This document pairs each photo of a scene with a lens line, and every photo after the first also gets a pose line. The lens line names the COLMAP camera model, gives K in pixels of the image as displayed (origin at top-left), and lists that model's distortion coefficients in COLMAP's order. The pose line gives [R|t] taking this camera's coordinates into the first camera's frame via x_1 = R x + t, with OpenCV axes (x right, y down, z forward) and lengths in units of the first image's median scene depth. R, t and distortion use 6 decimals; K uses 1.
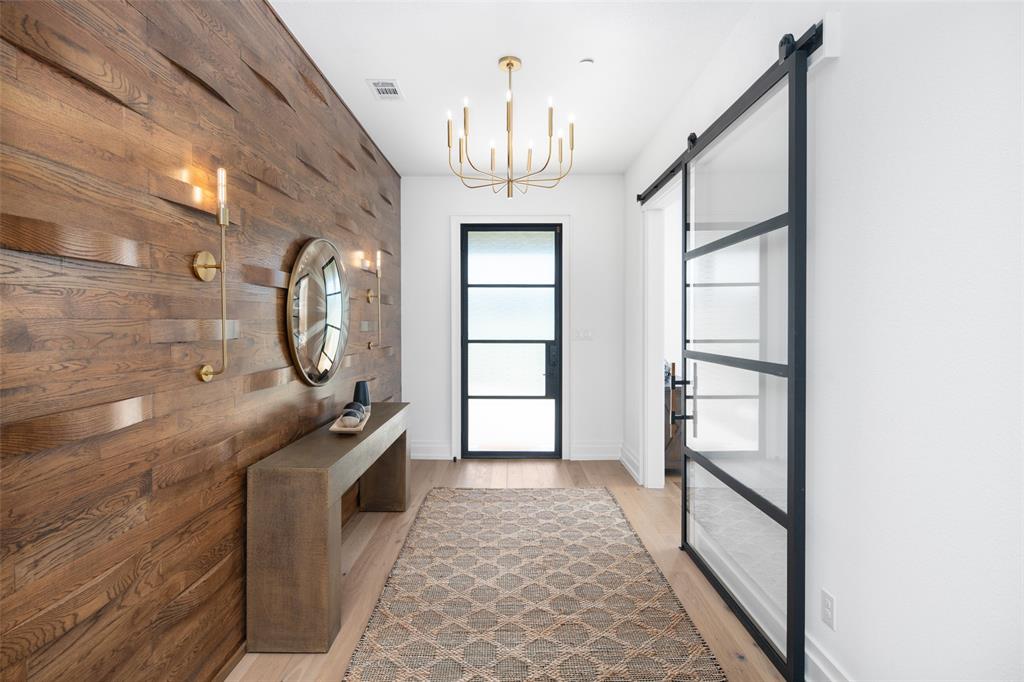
lens RADIAL K [[497.7, 0, 509.8], [0, 497.7, 332.7], [0, 0, 1]] dist [0.003354, -0.002081]
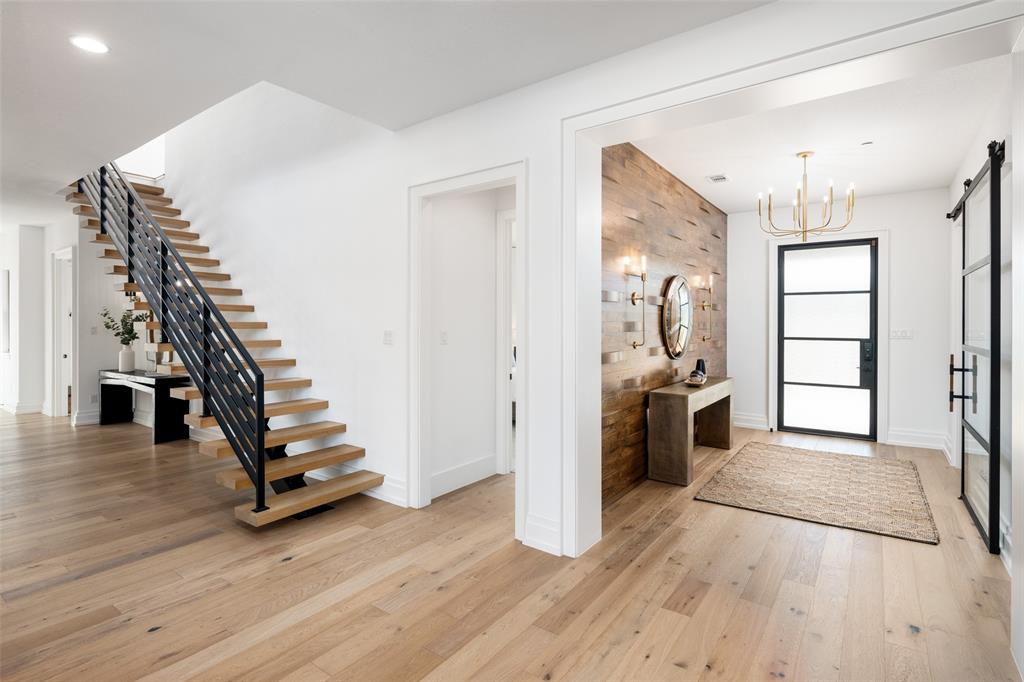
lens RADIAL K [[497.7, 0, 494.8], [0, 497.7, 324.8], [0, 0, 1]] dist [0.003354, -0.002081]
pose [[0.796607, 0.003129, -0.604489, 0.122920], [-0.012838, 0.999849, -0.011742, 0.009911], [0.604361, 0.017114, 0.796527, -0.580813]]
